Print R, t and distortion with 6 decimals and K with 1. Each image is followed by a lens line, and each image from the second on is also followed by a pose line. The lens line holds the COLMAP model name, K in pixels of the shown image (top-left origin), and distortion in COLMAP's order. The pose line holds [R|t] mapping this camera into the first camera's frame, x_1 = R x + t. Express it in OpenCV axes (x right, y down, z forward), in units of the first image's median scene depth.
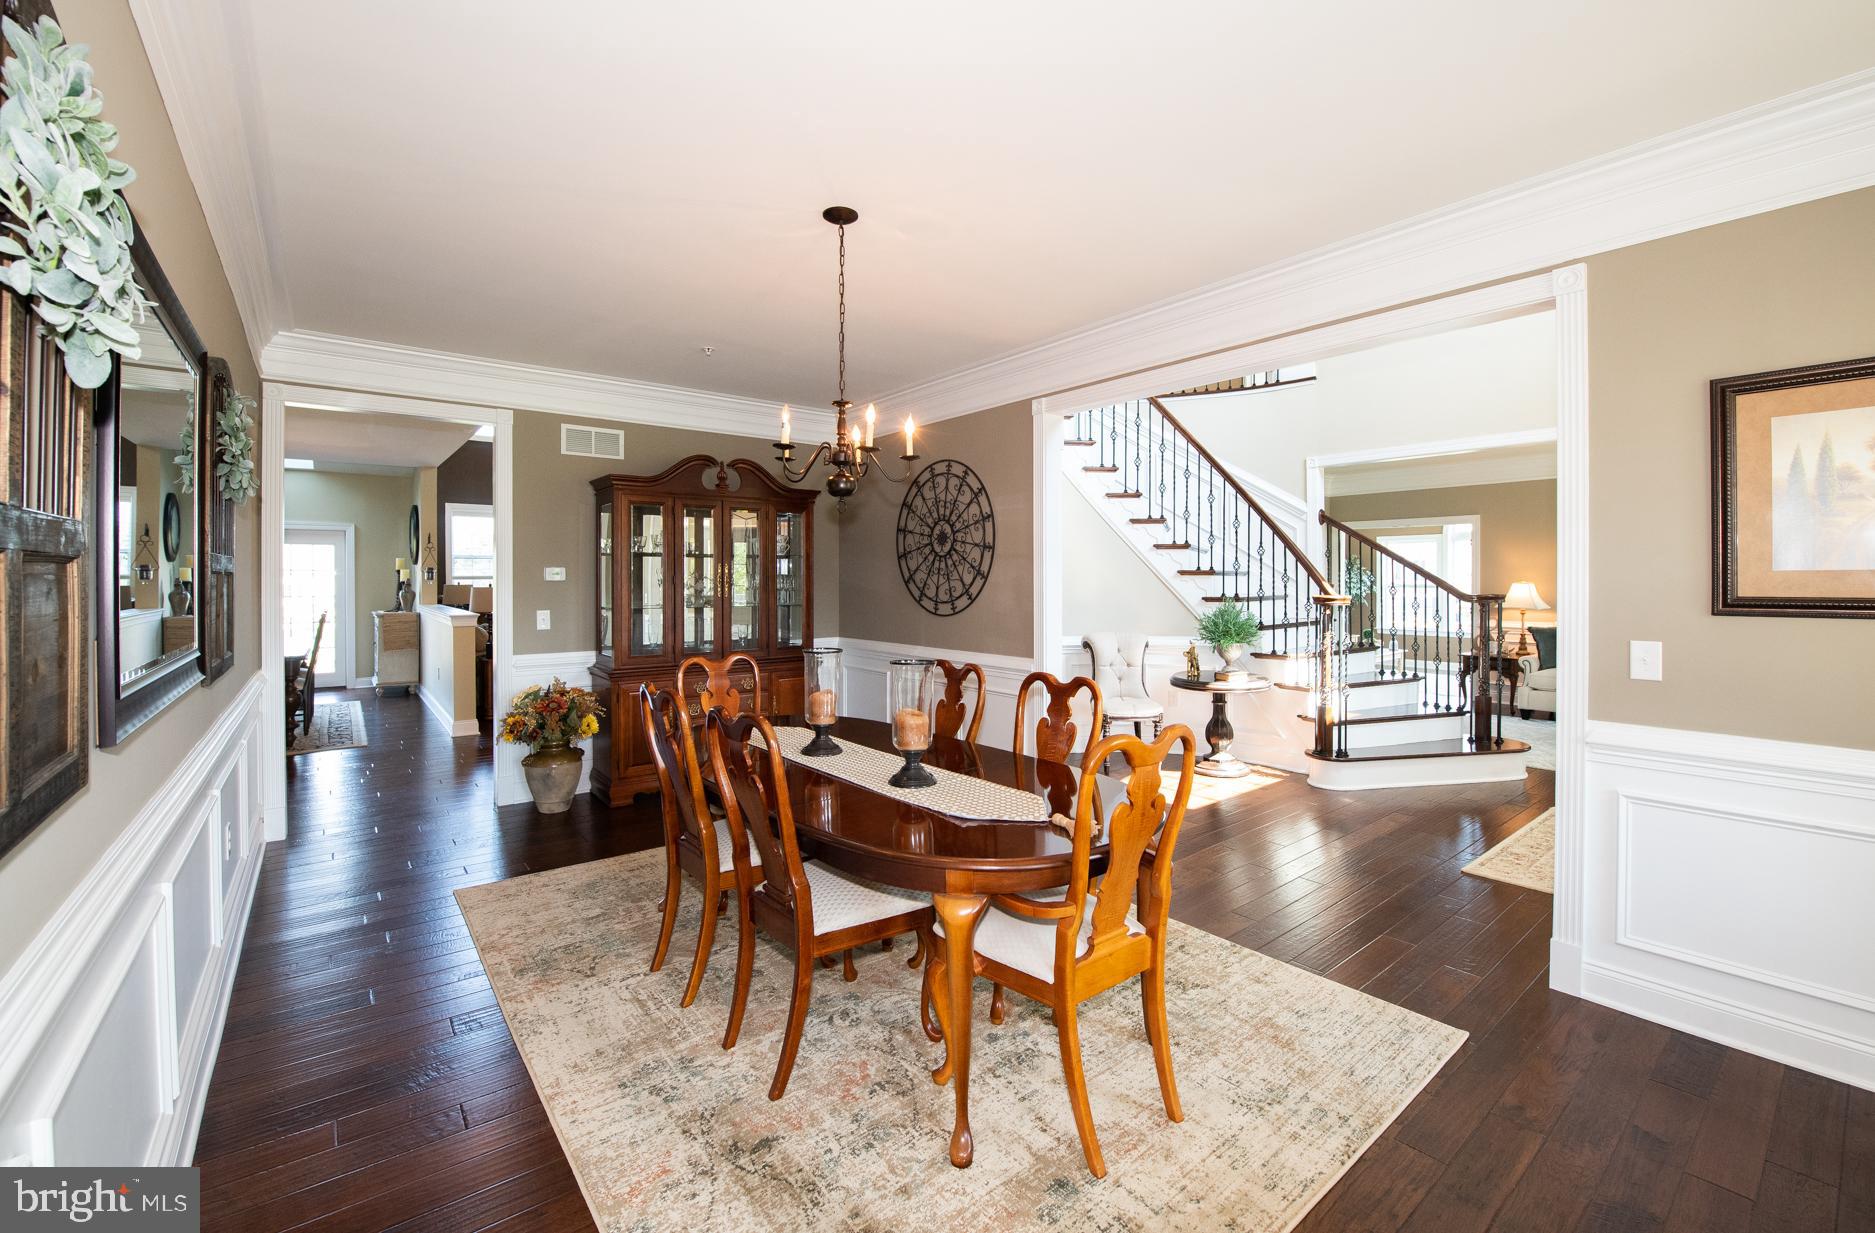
lens RADIAL K [[769.8, 0, 948.7], [0, 769.8, 582.3], [0, 0, 1]] dist [-0.025024, -0.000007]
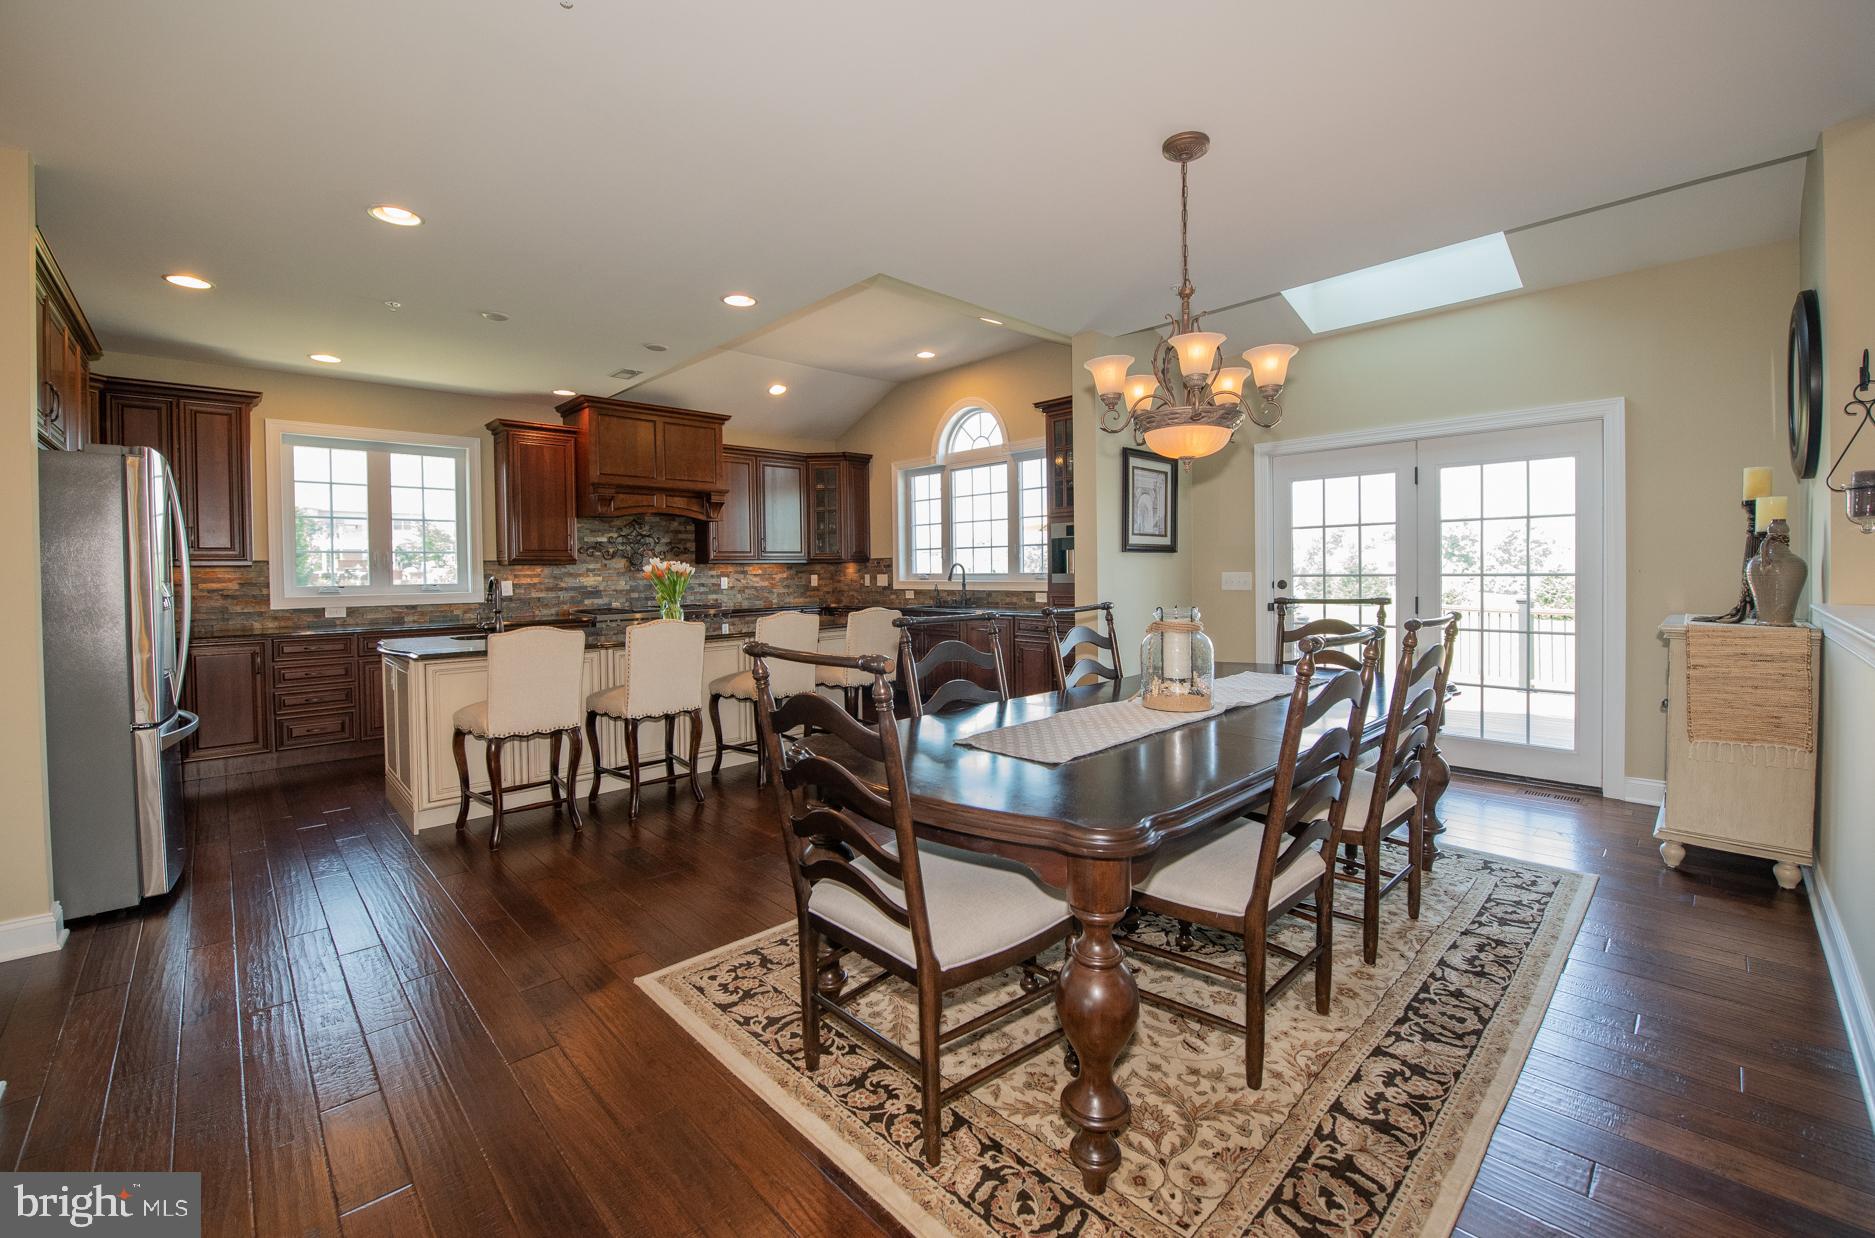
lens RADIAL K [[769.8, 0, 948.7], [0, 769.8, 584.8], [0, 0, 1]] dist [-0.025024, -0.000007]
pose [[0.096215, 0.022724, -0.995101, -0.424719], [0.013174, 0.999623, 0.024101, 0.010528], [0.995273, -0.015428, 0.095879, 0.610245]]
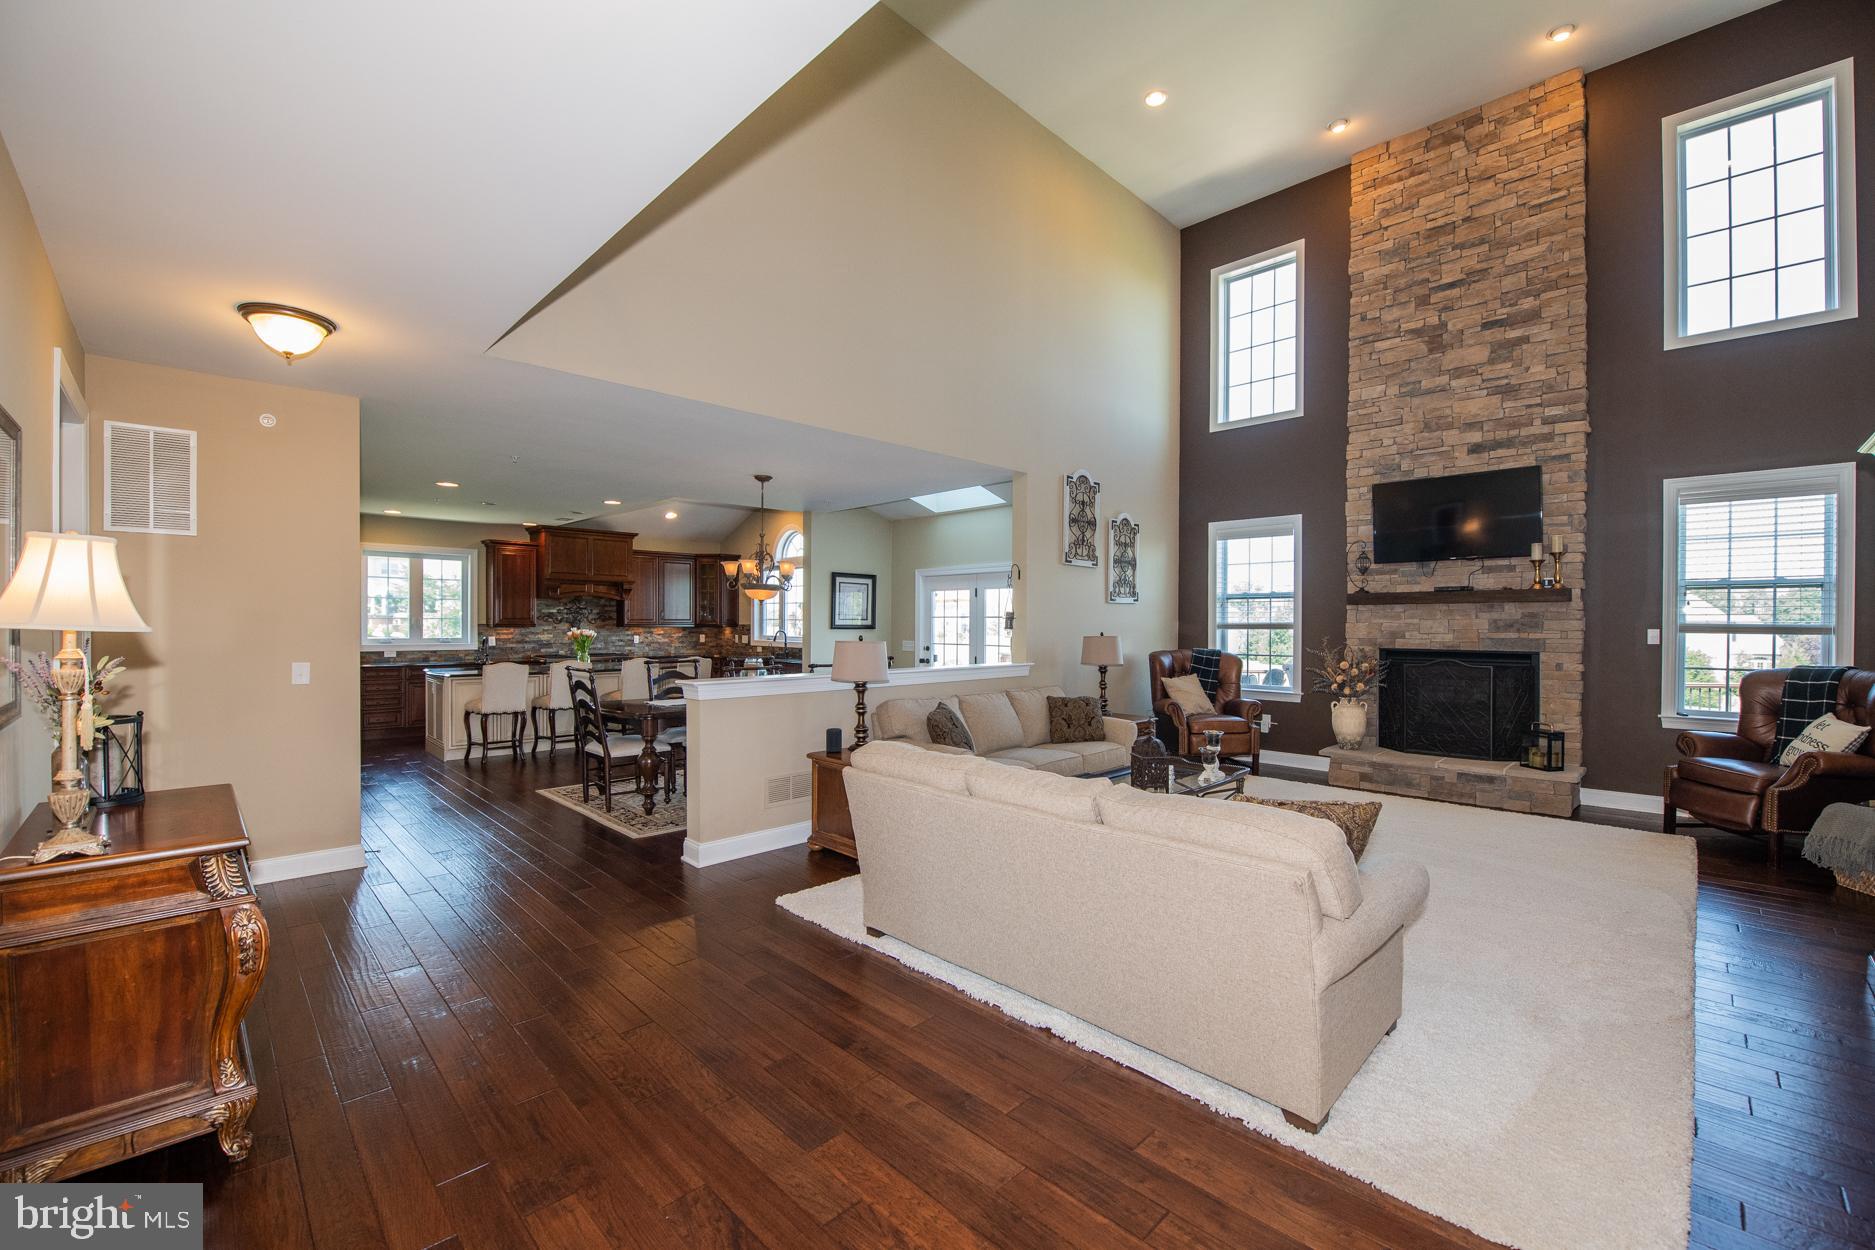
lens RADIAL K [[768.4, 0, 943.8], [0, 768.4, 630.0], [0, 0, 1]] dist [-0.020926, -0.000092]
pose [[0.106692, 0.014727, -0.994183, 0.025899], [-0.006032, 0.999881, 0.014164, -0.010824], [0.994274, 0.004485, 0.106768, 0.814981]]
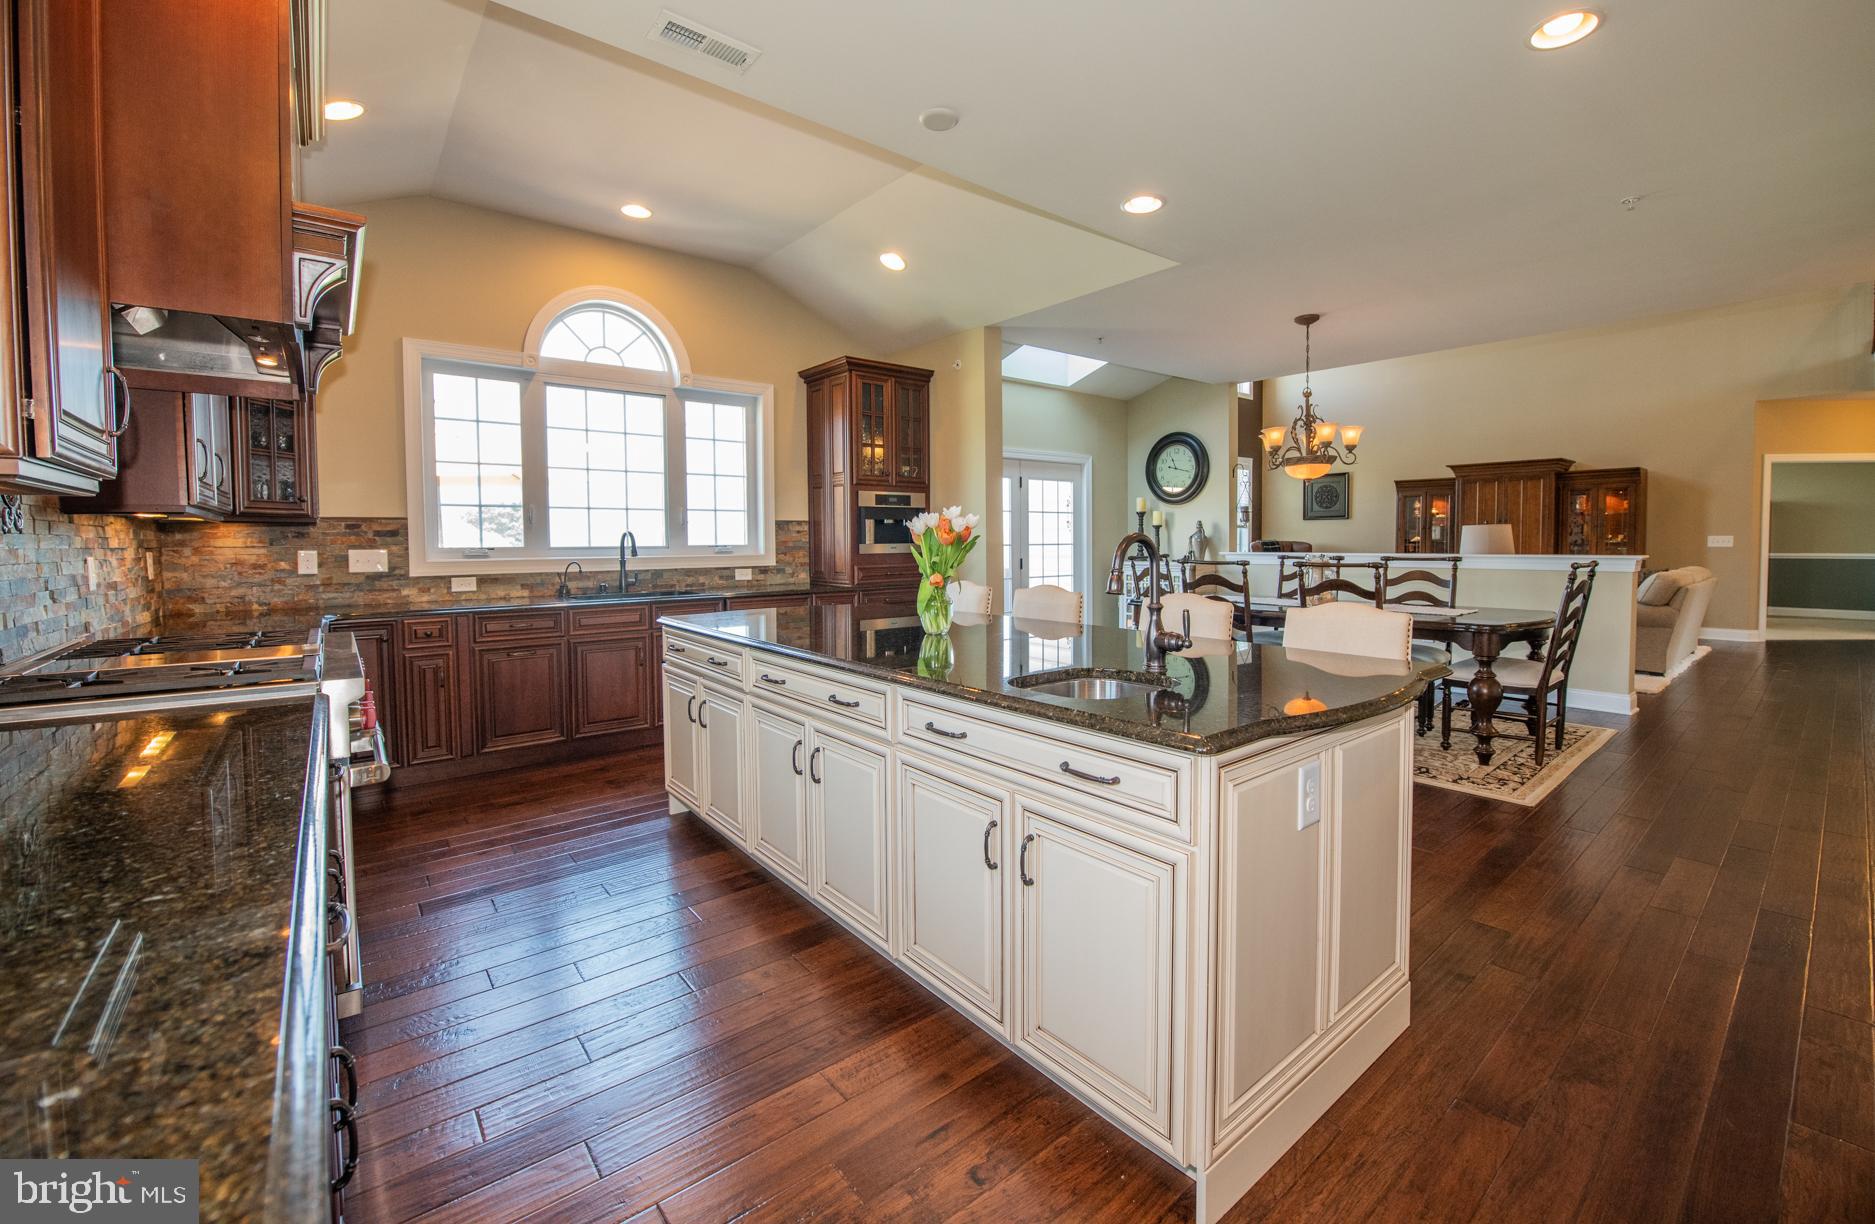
lens RADIAL K [[761.2, 0, 945.1], [0, 761.2, 568.0], [0, 0, 1]] dist [-0.001405, -0.000132]
pose [[0.999970, -0.002743, 0.007292, -0.971638], [0.002464, 0.999278, 0.037925, 0.013606], [-0.007391, -0.037906, 0.999254, 0.178706]]
